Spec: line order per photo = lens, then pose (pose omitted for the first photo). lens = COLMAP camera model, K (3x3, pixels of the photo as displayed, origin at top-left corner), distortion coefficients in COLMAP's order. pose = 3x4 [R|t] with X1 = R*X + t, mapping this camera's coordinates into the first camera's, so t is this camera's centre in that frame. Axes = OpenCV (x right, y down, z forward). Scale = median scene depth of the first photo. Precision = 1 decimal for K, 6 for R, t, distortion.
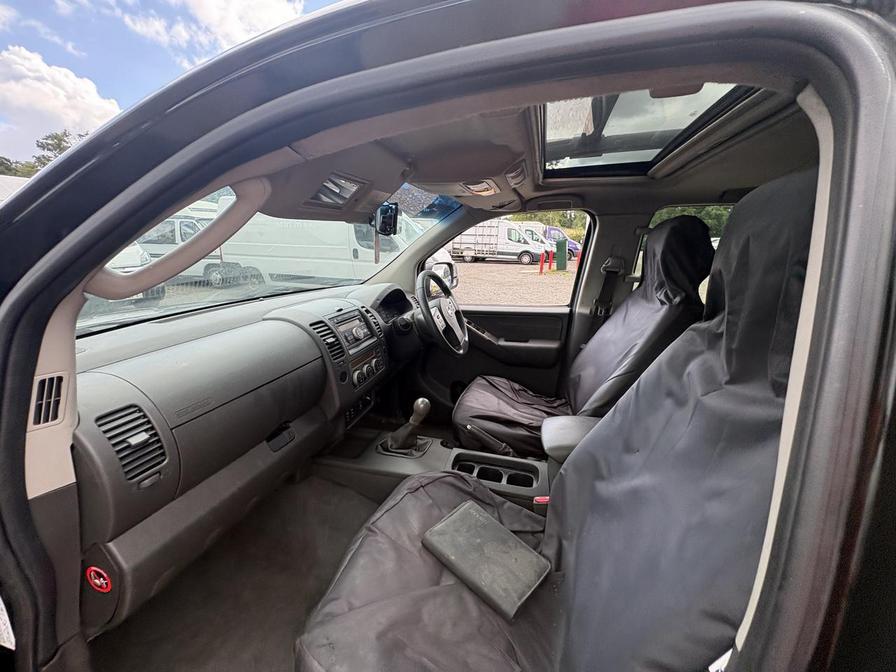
lens RADIAL K [[356.9, 0, 448.0], [0, 356.9, 336.0], [0, 0, 1]] dist [0.001118, 0.000499]
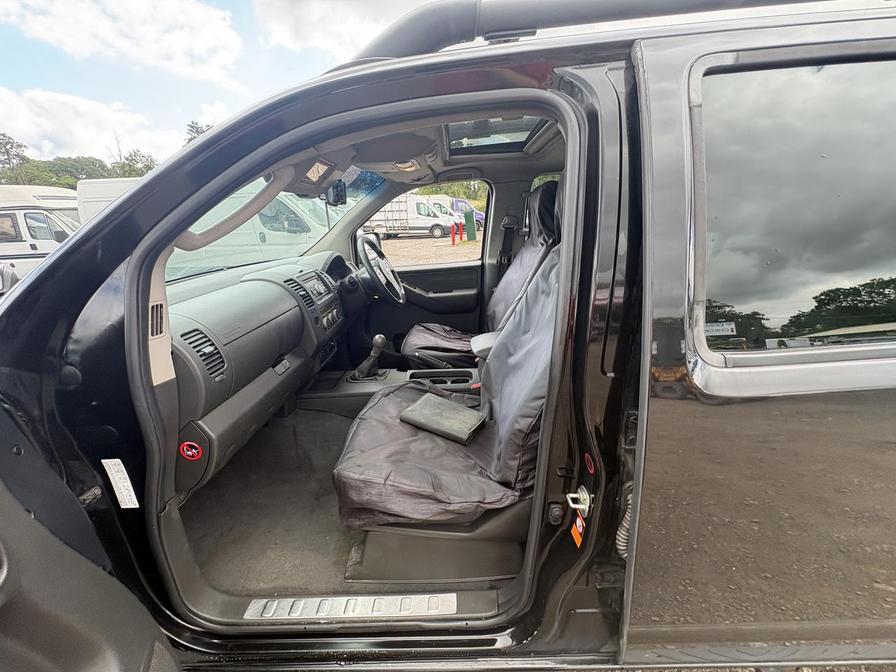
lens RADIAL K [[358.1, 0, 448.3], [0, 358.1, 333.5], [0, 0, 1]] dist [0.001030, -0.000066]
pose [[0.968729, -0.129930, 0.211382, -0.086382], [0.118324, 0.990731, 0.066714, 0.097111], [-0.218091, -0.039616, 0.975124, -0.260691]]
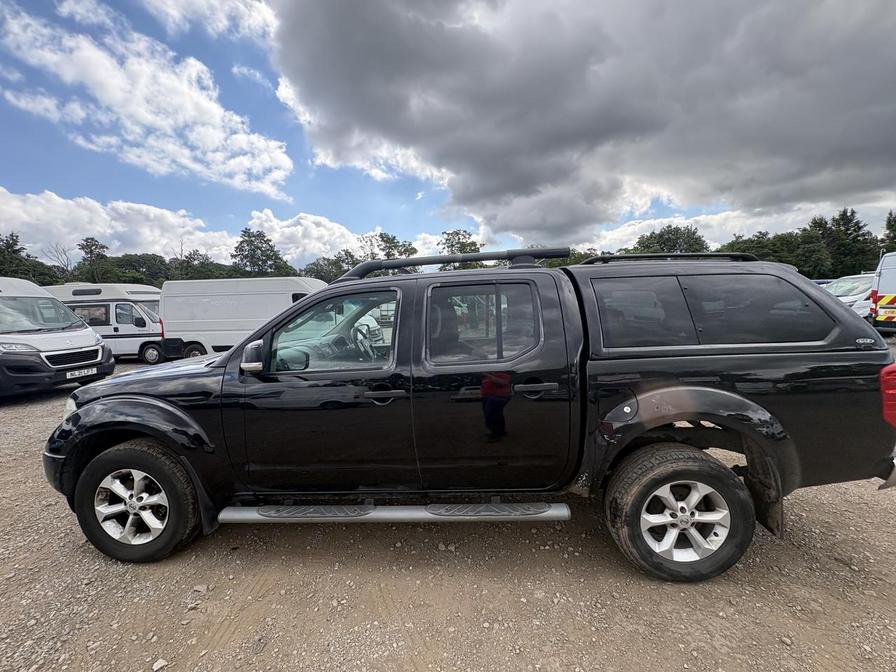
lens RADIAL K [[354.0, 0, 451.7], [0, 354.0, 334.9], [0, 0, 1]] dist [-0.001083, -0.000314]
pose [[0.977069, -0.069133, 0.201386, 0.093179], [0.103255, 0.981008, -0.164198, 0.329053], [-0.186210, 0.181227, 0.965651, -1.423129]]
